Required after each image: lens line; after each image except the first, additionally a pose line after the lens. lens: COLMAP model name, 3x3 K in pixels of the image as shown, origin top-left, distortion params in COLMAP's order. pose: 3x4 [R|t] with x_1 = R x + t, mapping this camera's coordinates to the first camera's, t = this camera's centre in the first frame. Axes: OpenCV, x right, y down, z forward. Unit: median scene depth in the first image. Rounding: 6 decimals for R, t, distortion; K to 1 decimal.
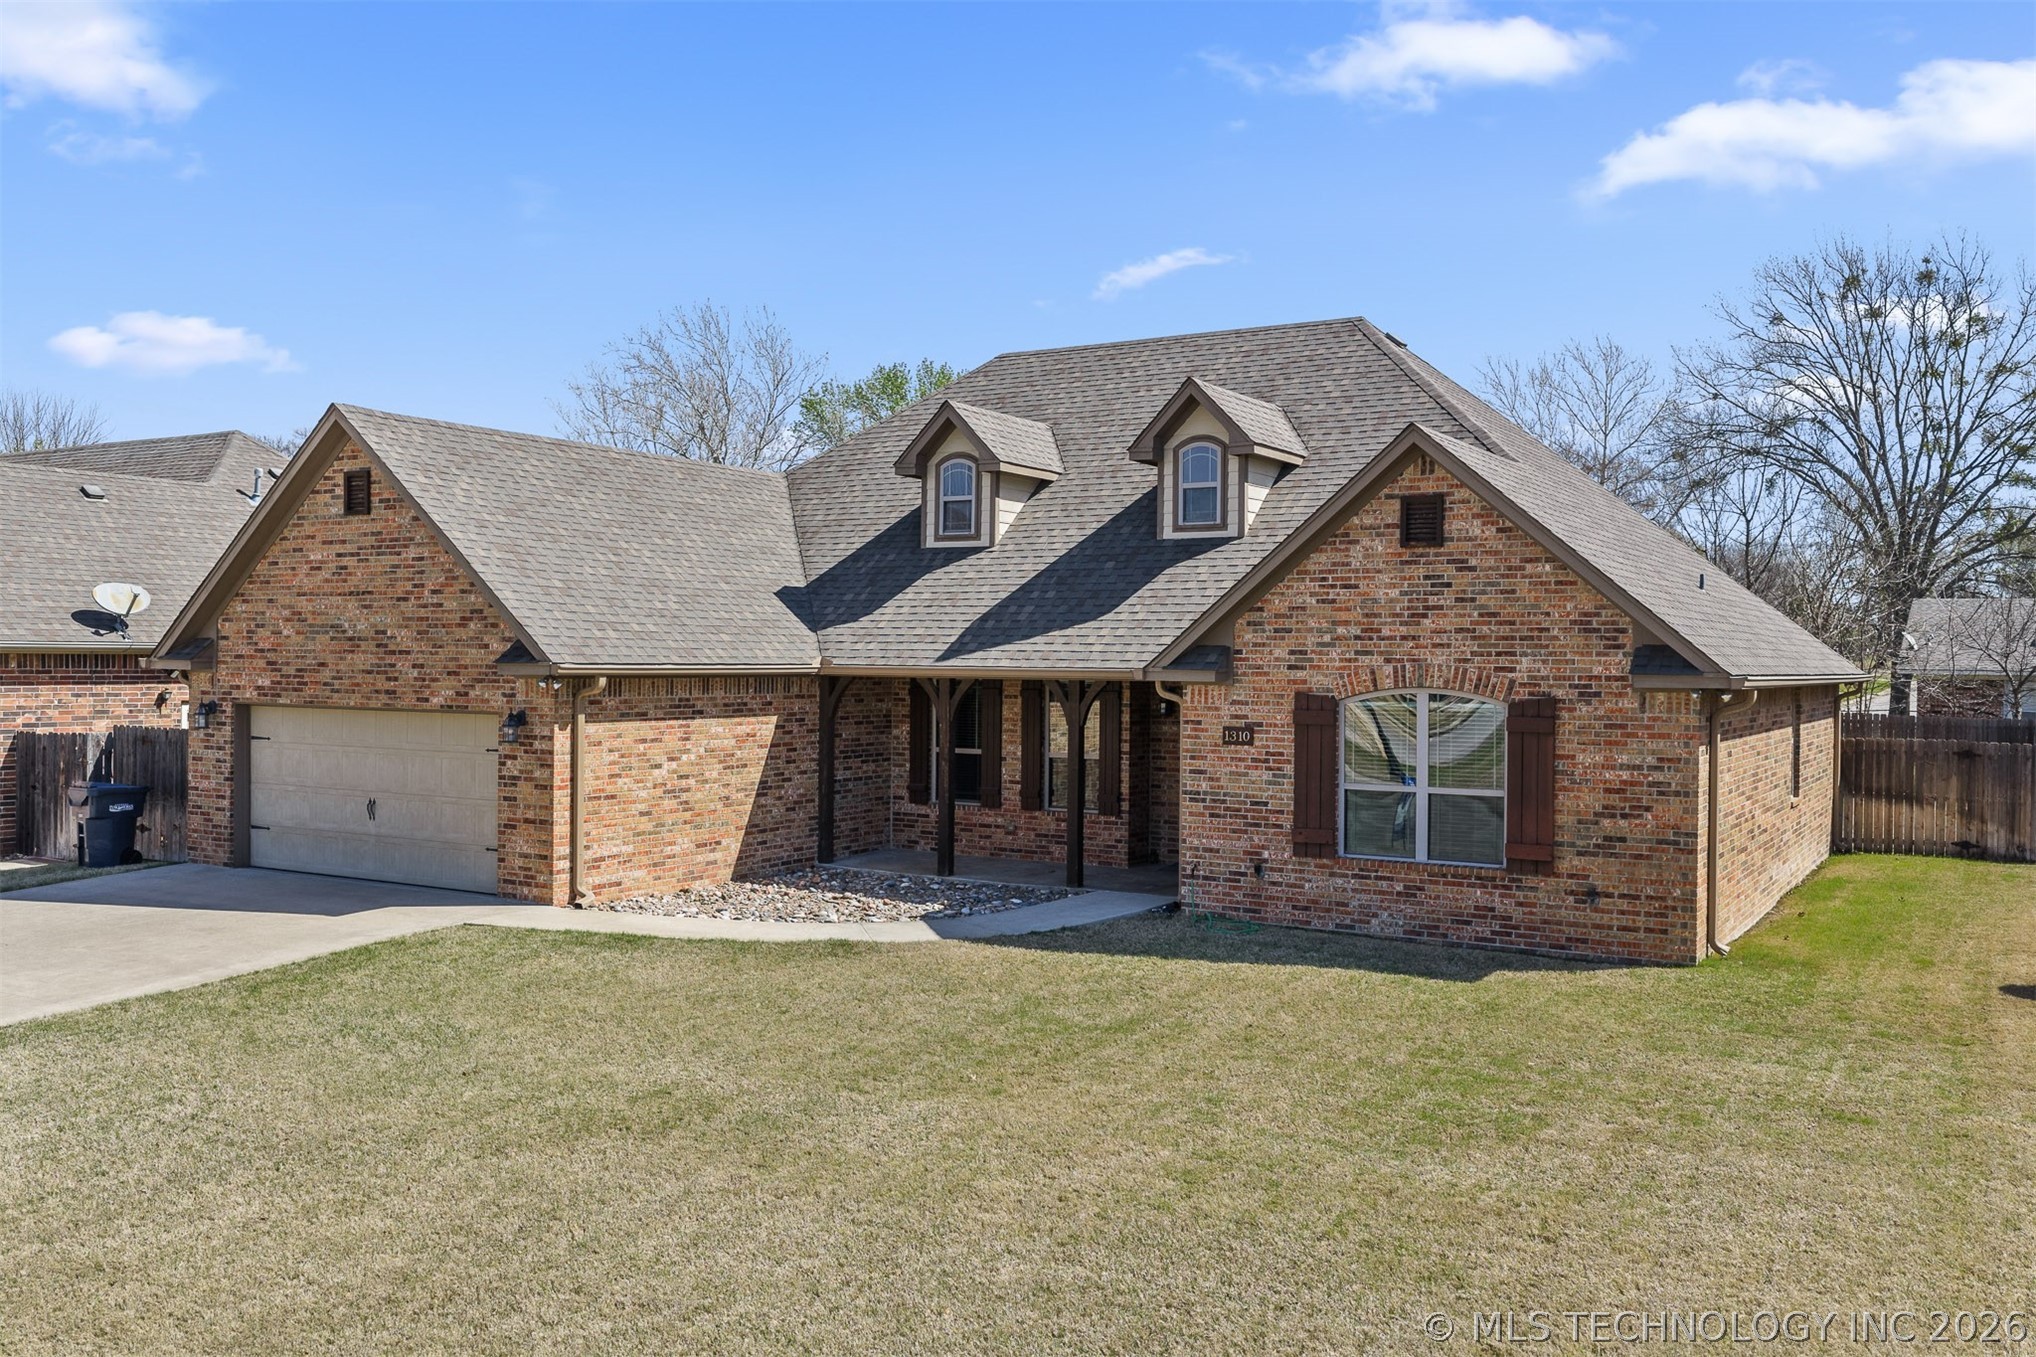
lens RADIAL K [[1680.5, 0, 1018.0], [0, 1680.5, 678.5], [0, 0, 1]] dist [0.015185, -0.016540]
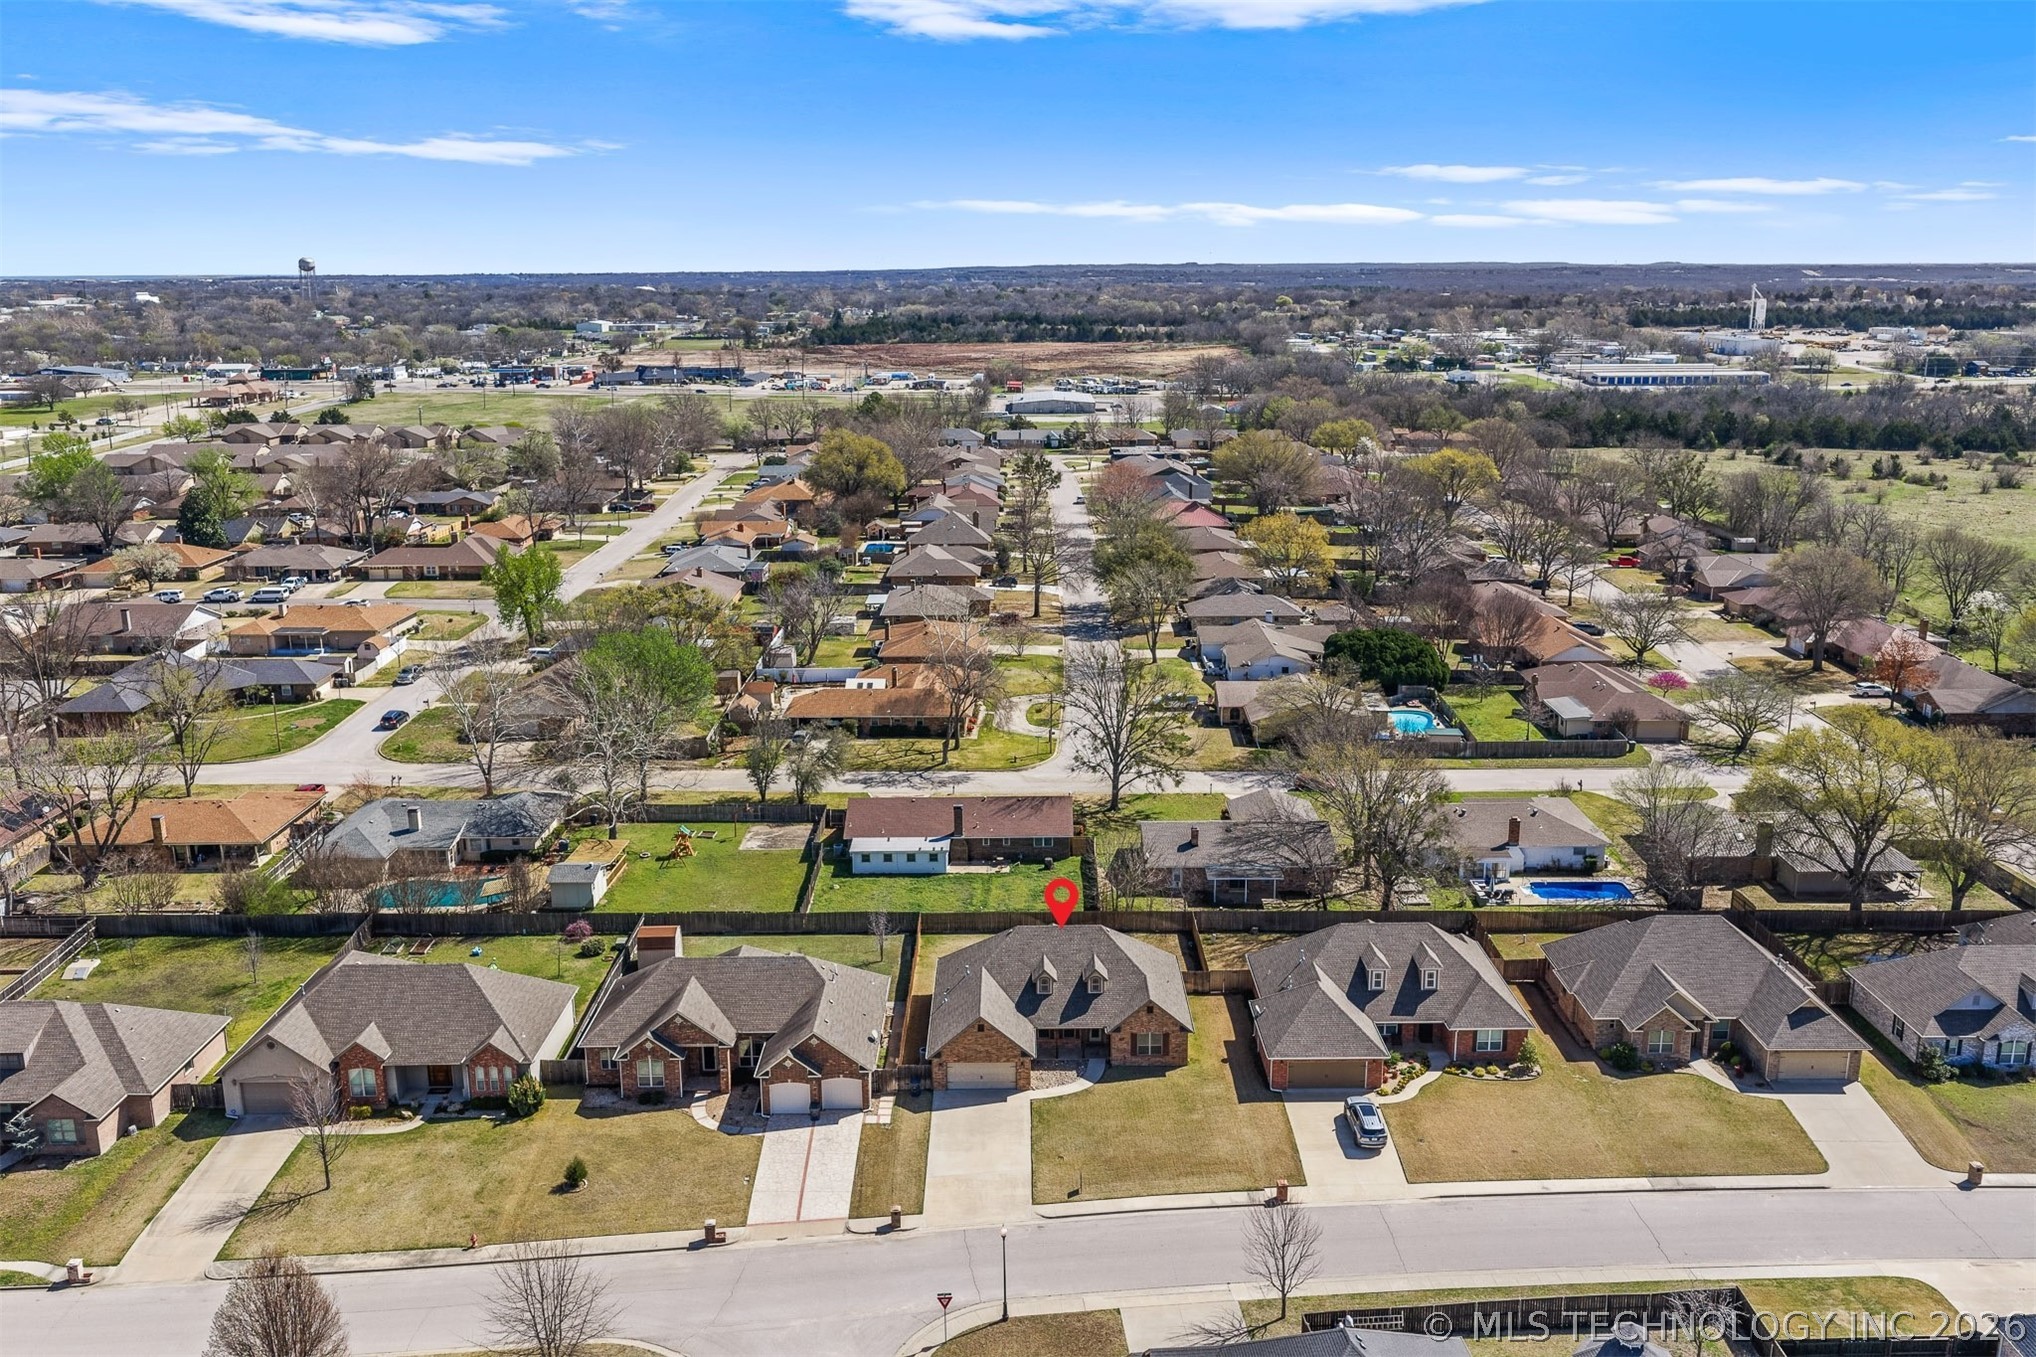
lens RADIAL K [[1680.5, 0, 1018.0], [0, 1680.5, 678.5], [0, 0, 1]] dist [0.015185, -0.016540]
pose [[0.856576, -0.142403, 0.495983, -3.006011], [0.022310, 0.970489, 0.240110, -2.682851], [-0.515539, -0.194607, 0.834475, -3.669889]]
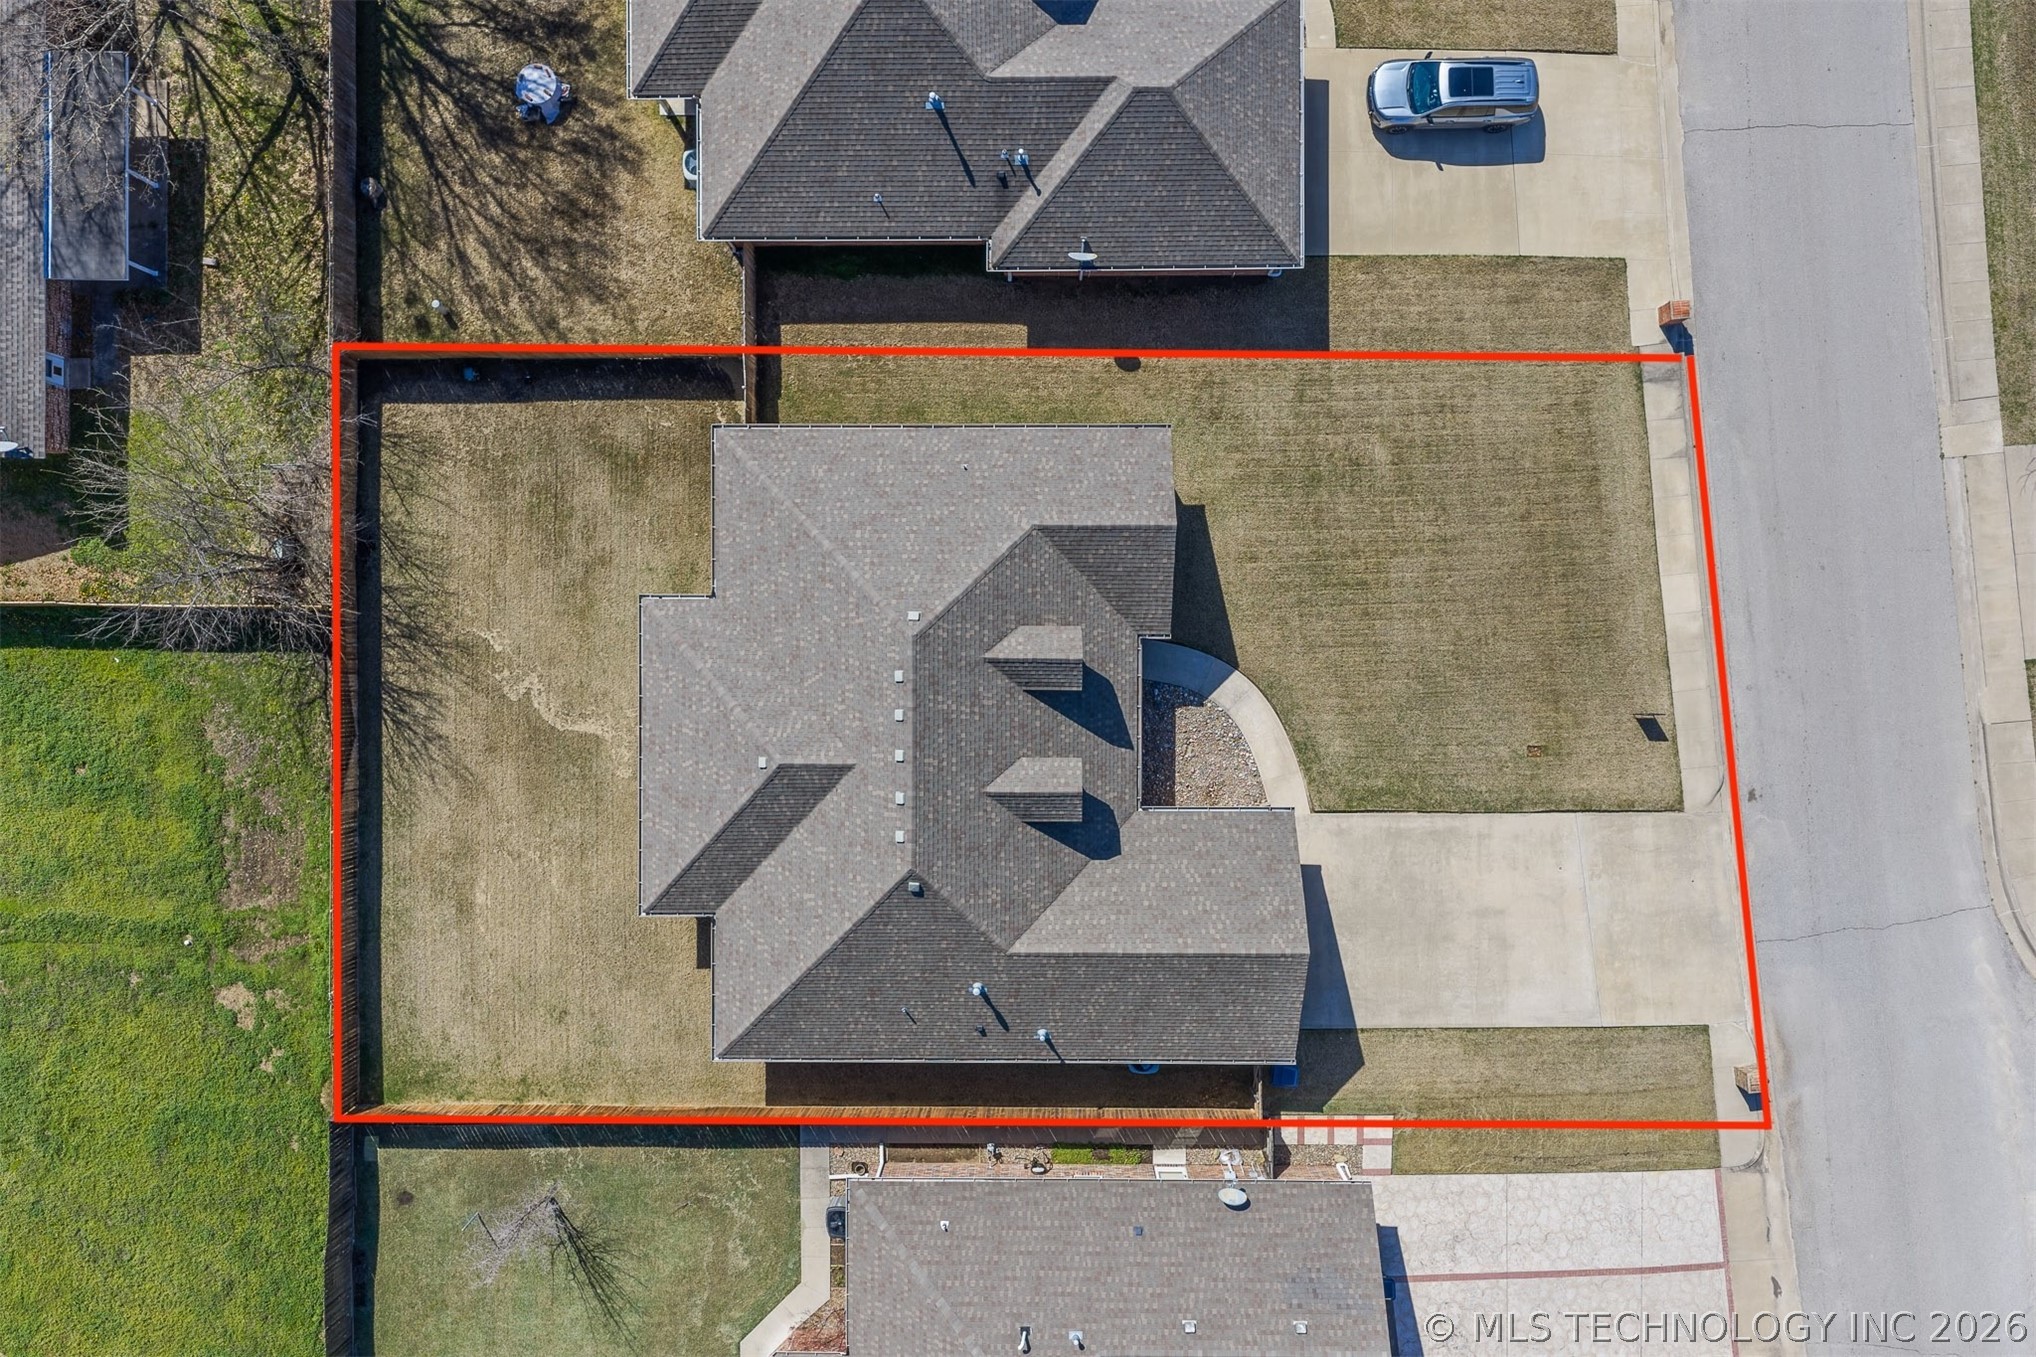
lens RADIAL K [[1680.5, 0, 1018.0], [0, 1680.5, 678.5], [0, 0, 1]] dist [0.015185, -0.016540]
pose [[-0.515503, -0.856884, -0.002406, 0.133387], [0.019948, -0.014808, 0.999691, -2.504769], [-0.856656, 0.515296, 0.024727, 1.100343]]
